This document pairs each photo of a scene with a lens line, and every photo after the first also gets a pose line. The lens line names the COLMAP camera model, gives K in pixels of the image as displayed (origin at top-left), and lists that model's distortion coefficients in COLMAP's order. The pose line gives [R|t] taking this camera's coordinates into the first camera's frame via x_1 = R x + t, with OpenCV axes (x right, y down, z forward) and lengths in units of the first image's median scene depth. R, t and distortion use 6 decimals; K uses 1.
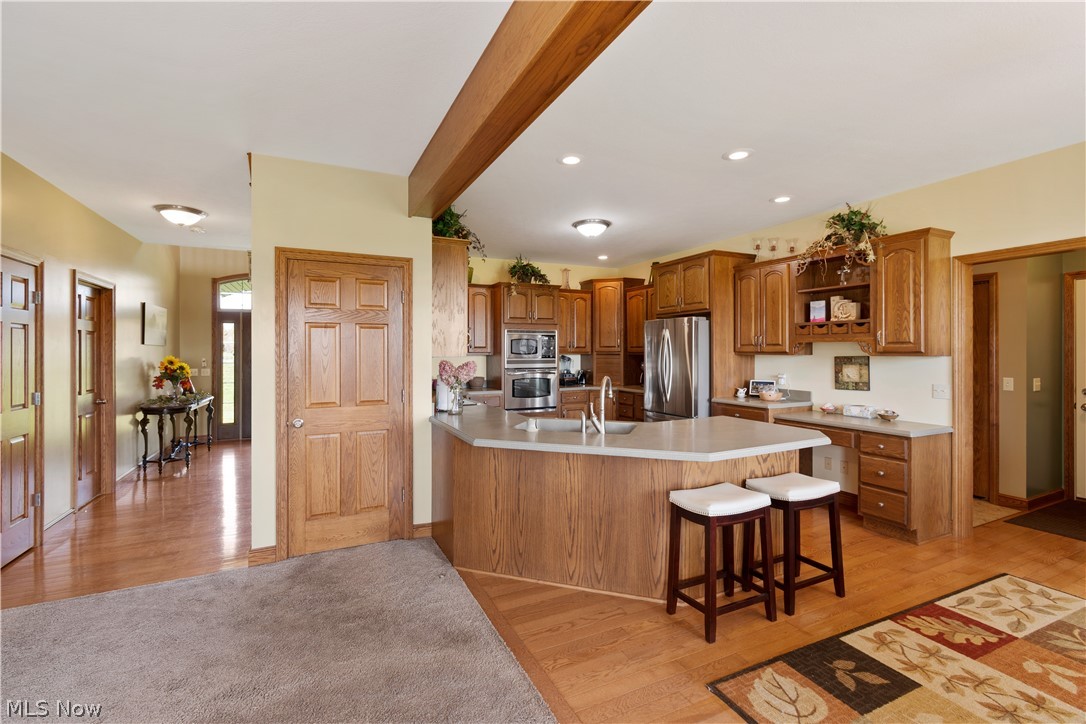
lens RADIAL K [[482.6, 0, 545.4], [0, 482.6, 350.9], [0, 0, 1]] dist [-0.001701, -0.000722]
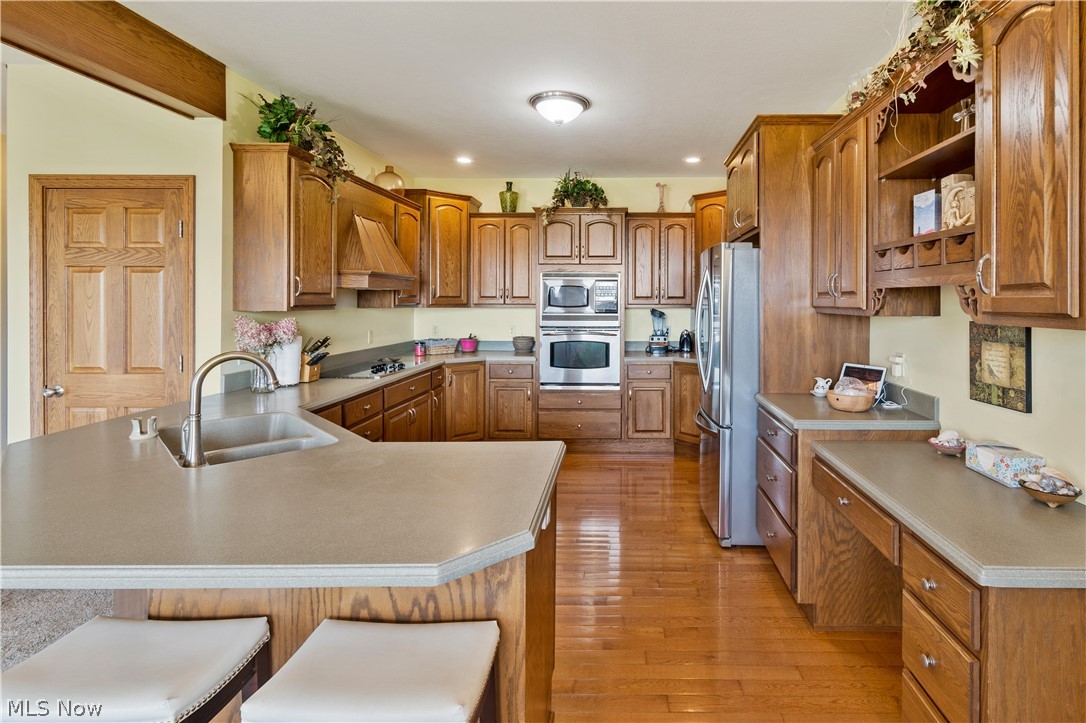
lens RADIAL K [[543.5, 0, 623.6], [0, 543.5, 301.0], [0, 0, 1]] dist [-0.002144, -0.000323]
pose [[0.897075, 0.005197, -0.441848, 0.652809], [-0.004877, 0.999986, 0.001860, -0.006610], [0.441852, 0.000486, 0.897088, 0.537124]]
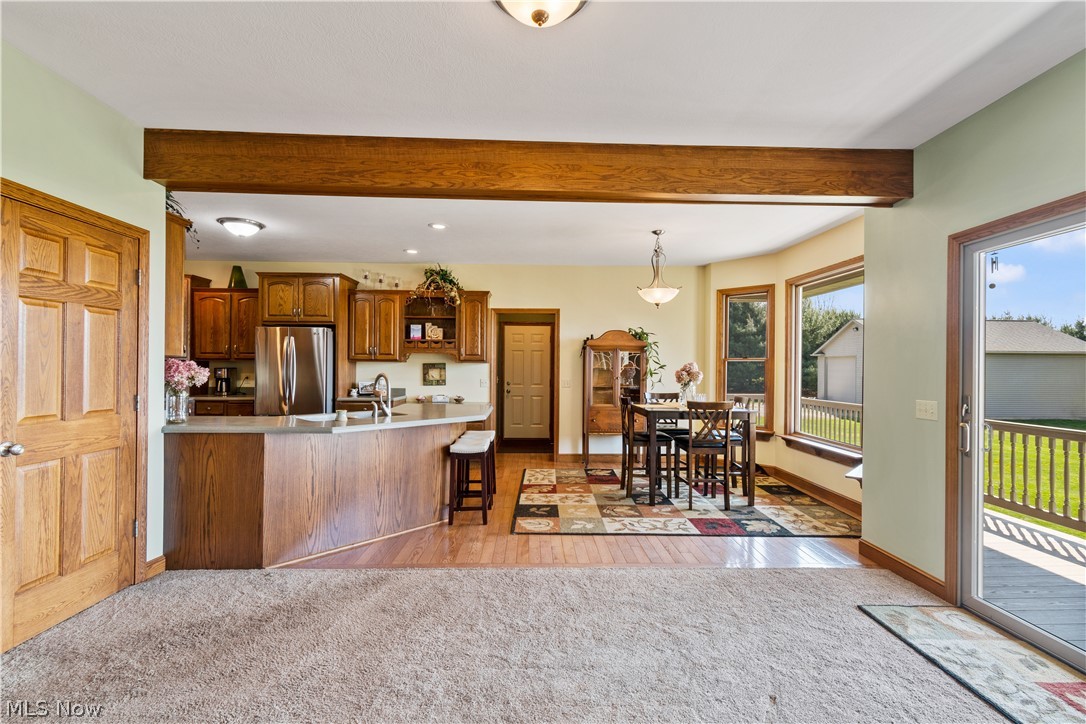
lens RADIAL K [[482.1, 0, 544.8], [0, 482.1, 365.8], [0, 0, 1]] dist [-0.000851, -0.000305]
pose [[0.413338, 0.009844, 0.910524, -0.713387], [-0.009676, 0.999933, -0.006419, 0.030254], [-0.910526, -0.006157, 0.413406, 0.063925]]
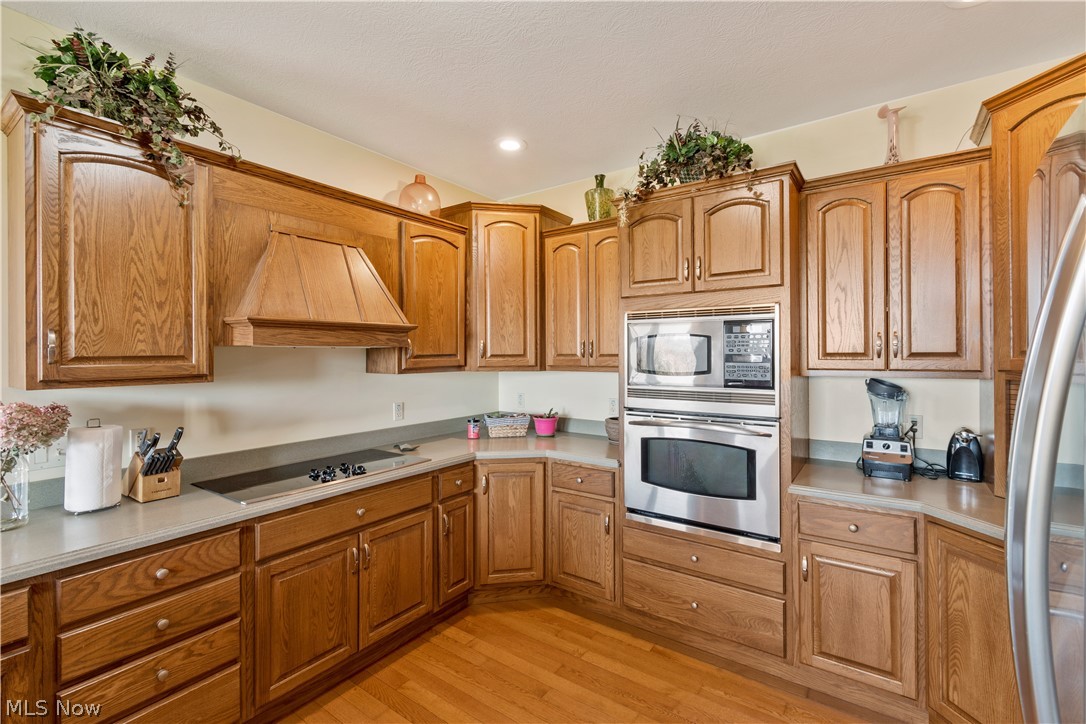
lens RADIAL K [[482.6, 0, 545.4], [0, 482.6, 350.9], [0, 0, 1]] dist [-0.001701, -0.000722]
pose [[0.476608, -0.002004, -0.879114, 0.411237], [0.004910, 0.999988, 0.000383, -0.020411], [0.879102, -0.004499, 0.476612, 1.243681]]
